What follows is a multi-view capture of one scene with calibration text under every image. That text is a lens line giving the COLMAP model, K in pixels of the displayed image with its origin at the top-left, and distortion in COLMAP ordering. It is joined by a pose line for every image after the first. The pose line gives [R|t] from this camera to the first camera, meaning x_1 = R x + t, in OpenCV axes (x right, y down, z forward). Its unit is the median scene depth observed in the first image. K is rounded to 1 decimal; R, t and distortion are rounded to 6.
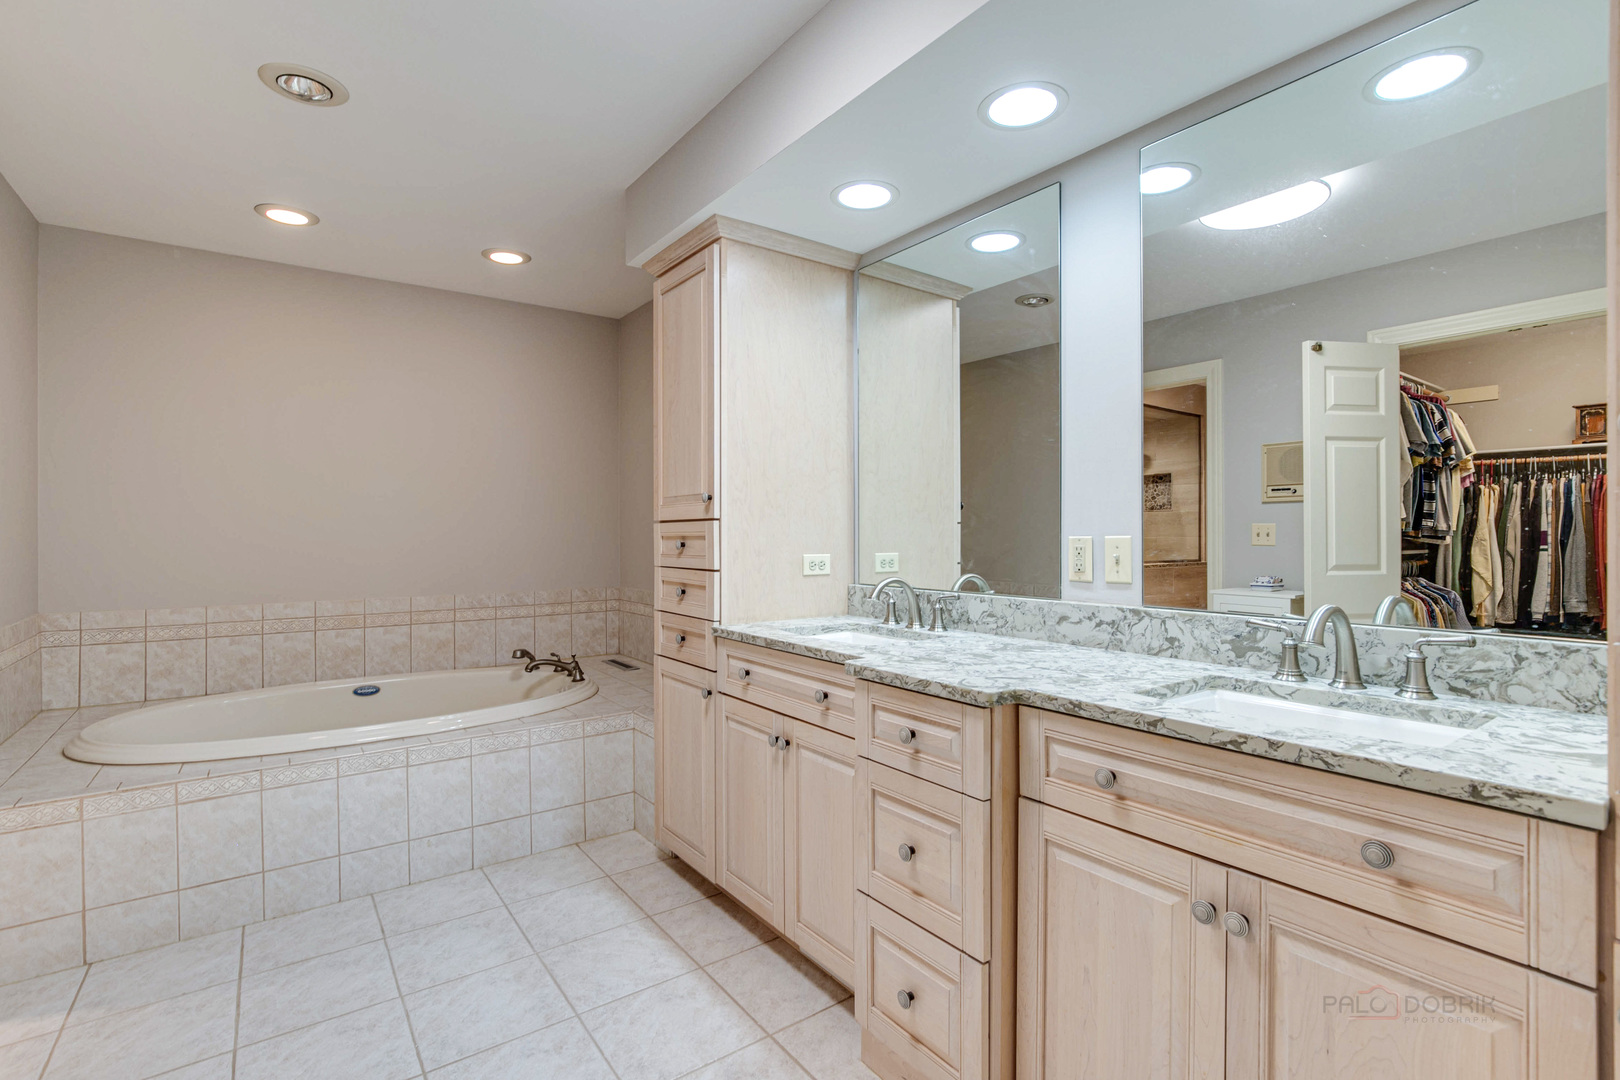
lens RADIAL K [[744.6, 0, 810.5], [0, 744.6, 539.4], [0, 0, 1]] dist [-0.002363, 0.002280]
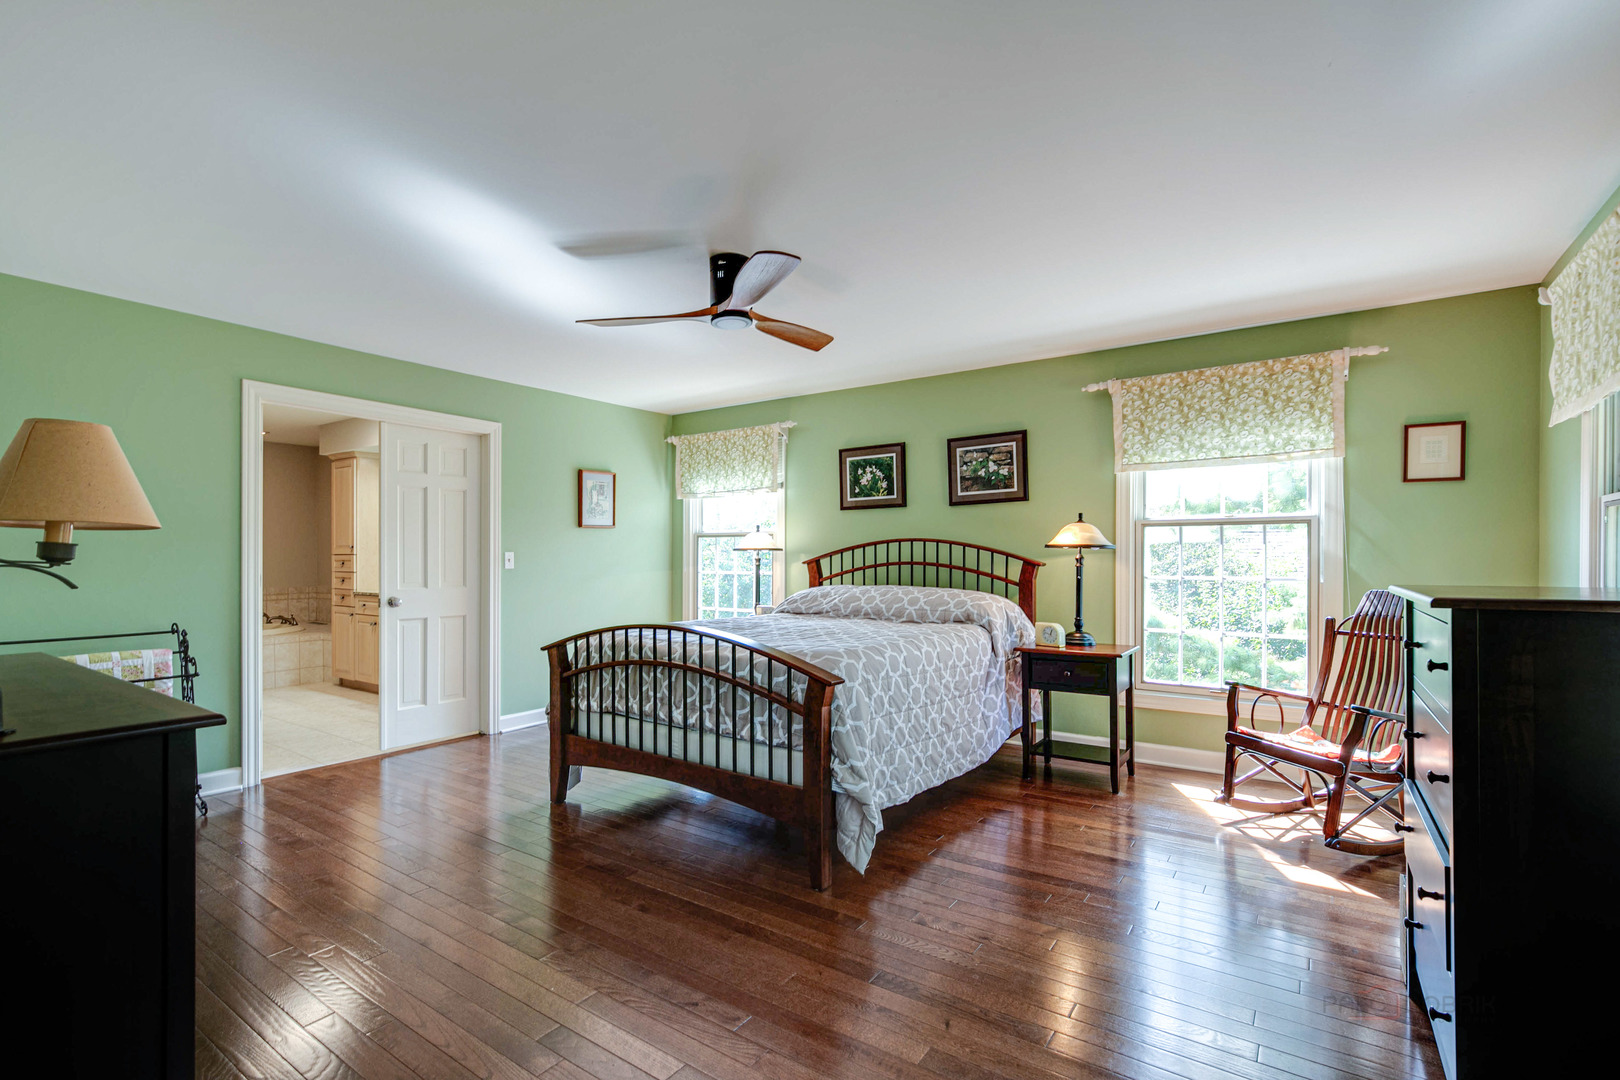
lens RADIAL K [[744.6, 0, 810.7], [0, 744.6, 554.0], [0, 0, 1]] dist [-0.002363, 0.002280]
pose [[0.945481, -0.000896, 0.325676, 0.531900], [0.004041, 0.999952, -0.008981, 0.003886], [-0.325652, 0.009808, 0.945439, -2.025297]]
